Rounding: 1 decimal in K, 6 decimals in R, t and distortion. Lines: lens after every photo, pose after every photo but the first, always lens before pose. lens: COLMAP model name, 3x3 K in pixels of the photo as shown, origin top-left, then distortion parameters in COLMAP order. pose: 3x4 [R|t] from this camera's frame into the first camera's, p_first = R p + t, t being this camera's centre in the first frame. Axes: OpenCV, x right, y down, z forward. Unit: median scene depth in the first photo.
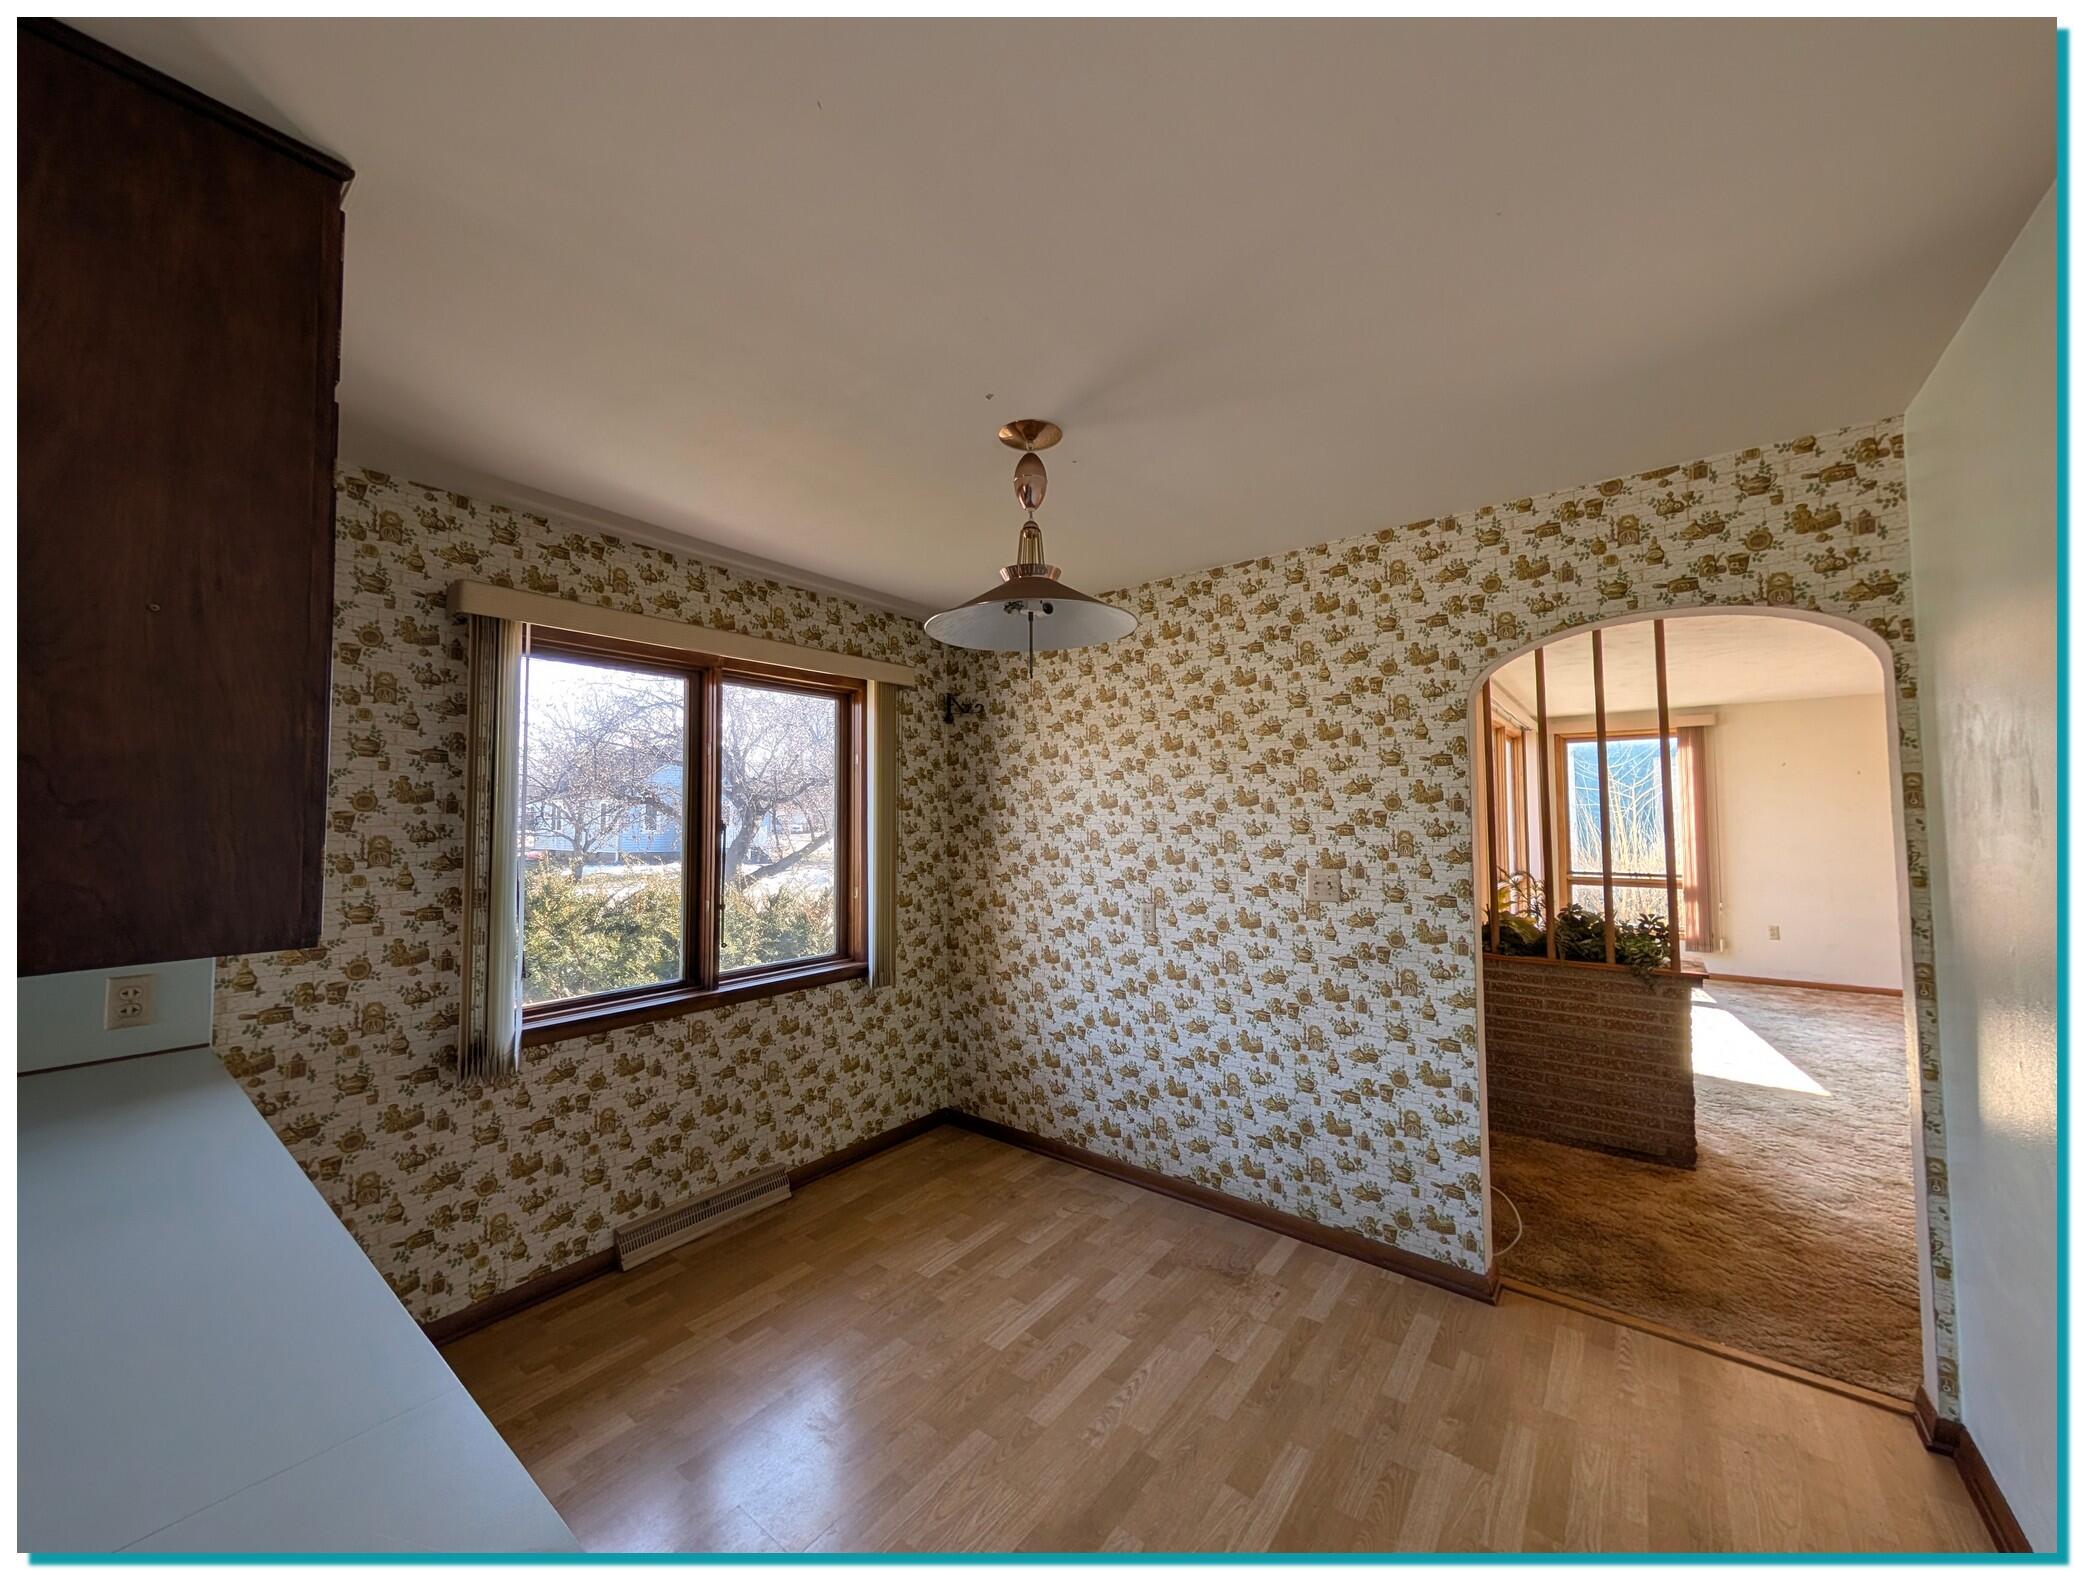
lens RADIAL K [[773.2, 0, 1049.0], [0, 773.2, 785.4], [0, 0, 1]] dist [-0.002634, 0.000609]
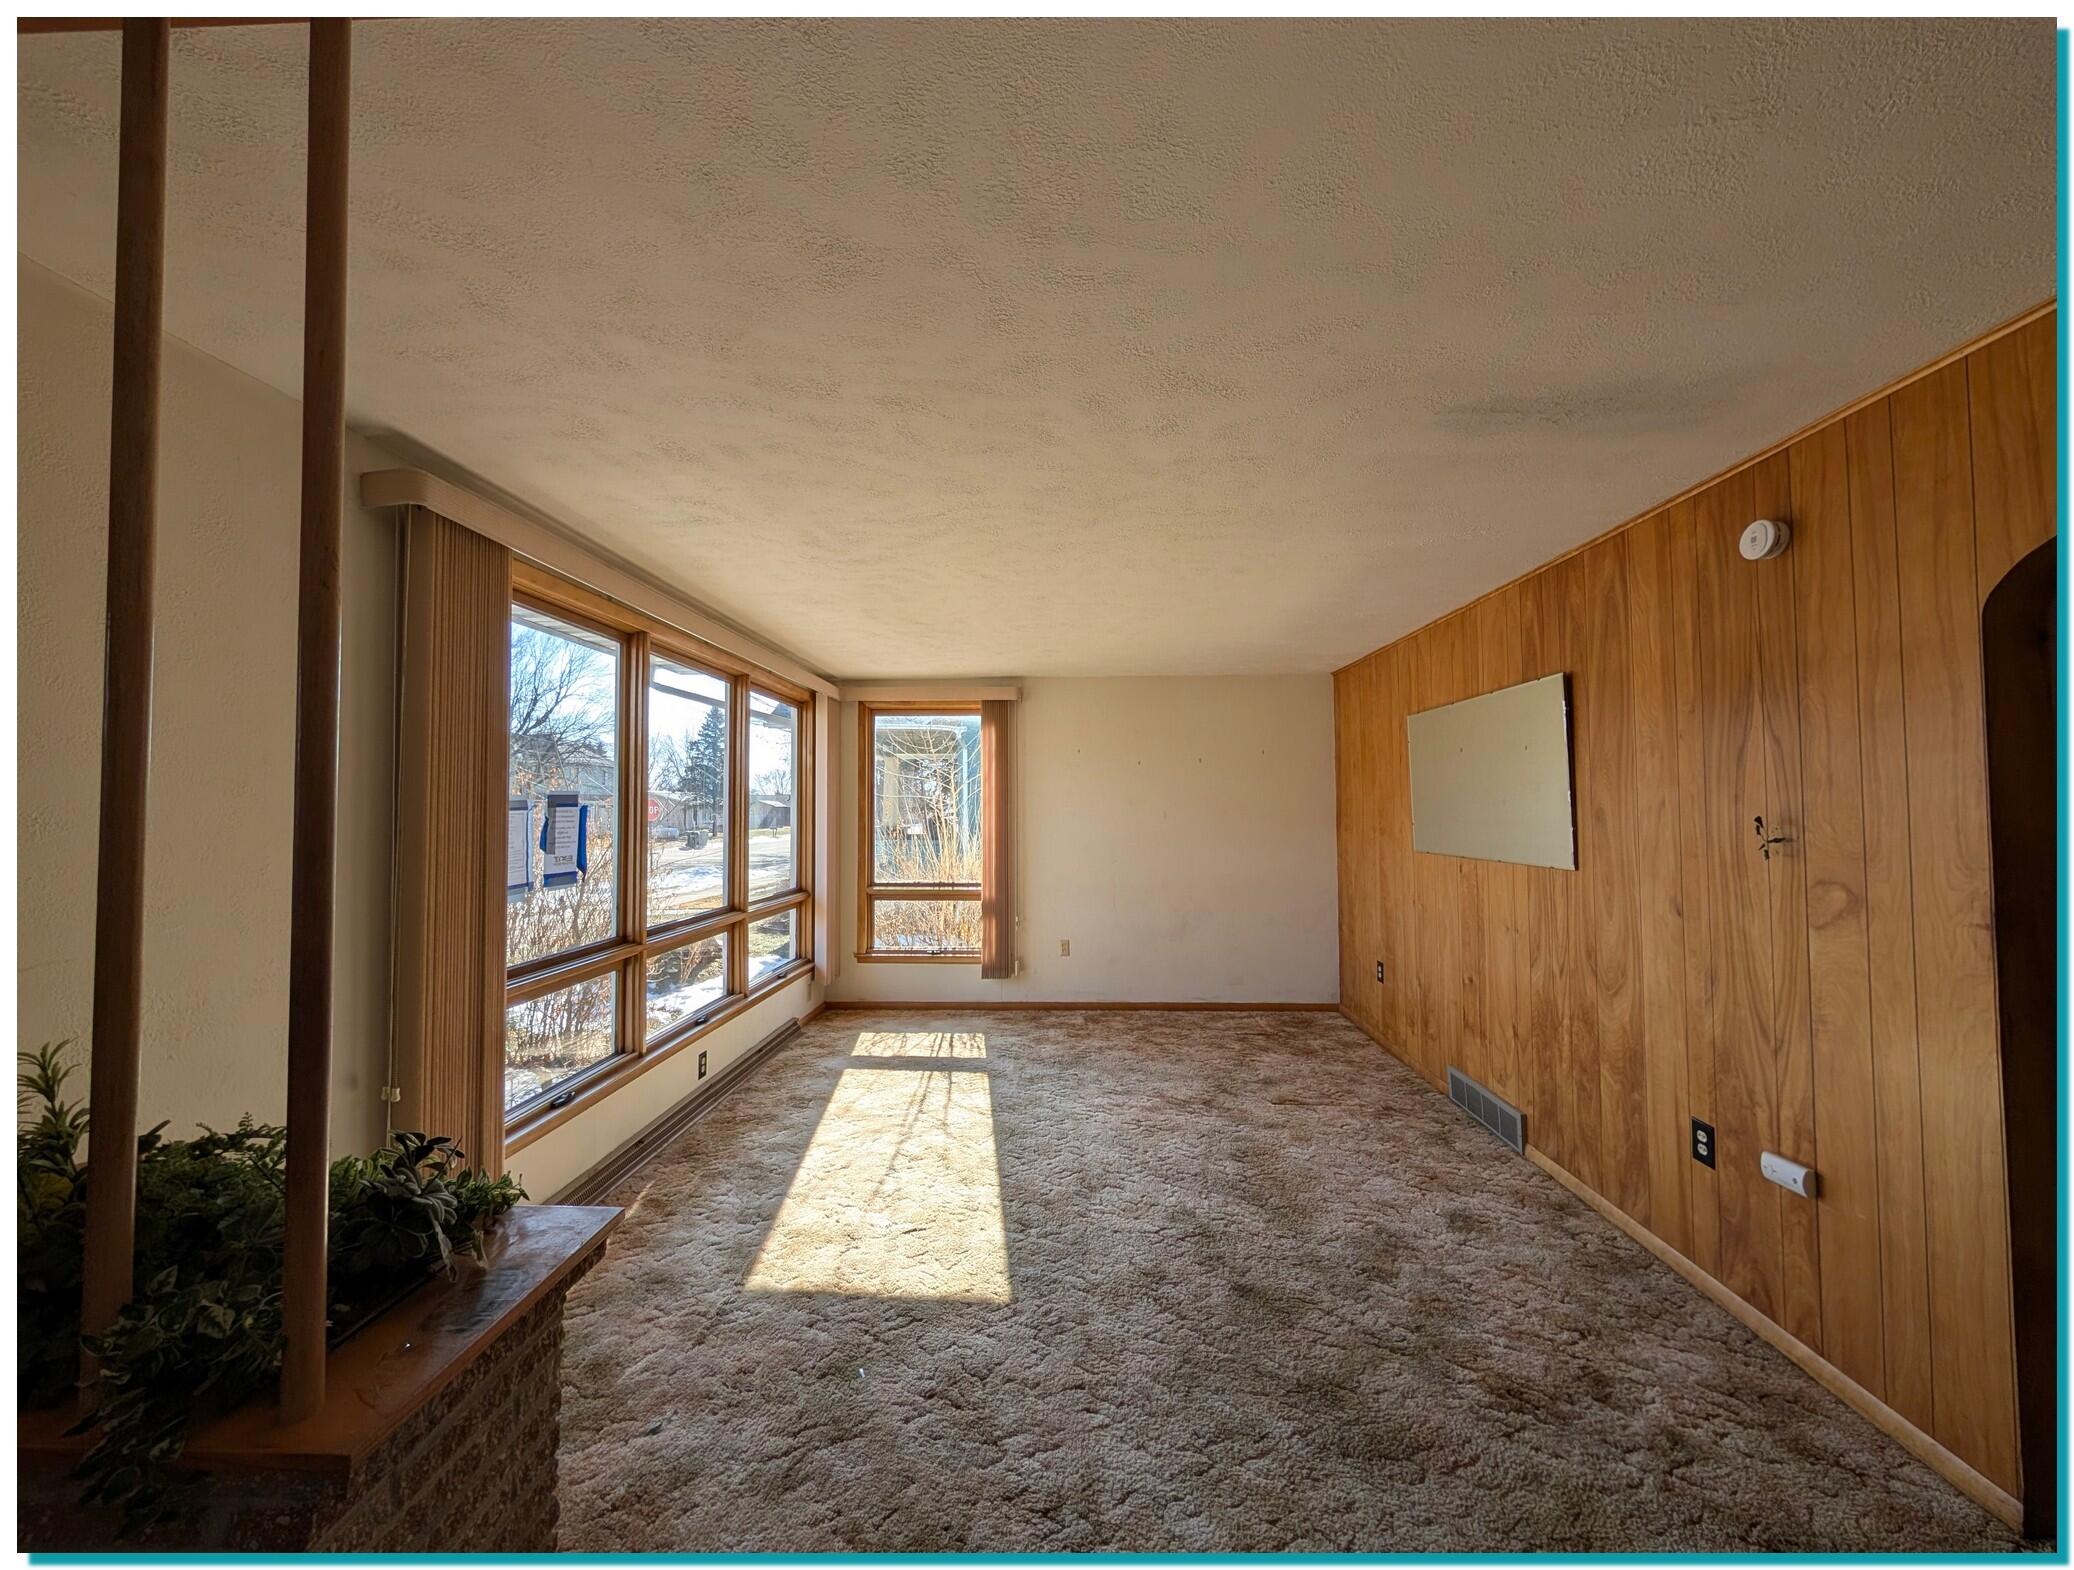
lens RADIAL K [[773.2, 0, 1038.4], [0, 773.2, 787.8], [0, 0, 1]] dist [-0.002634, 0.000609]
pose [[0.818200, 0.018150, 0.574648, 0.416648], [-0.021691, 0.999764, -0.000691, 0.015197], [-0.574525, -0.011899, 0.818401, 0.316303]]
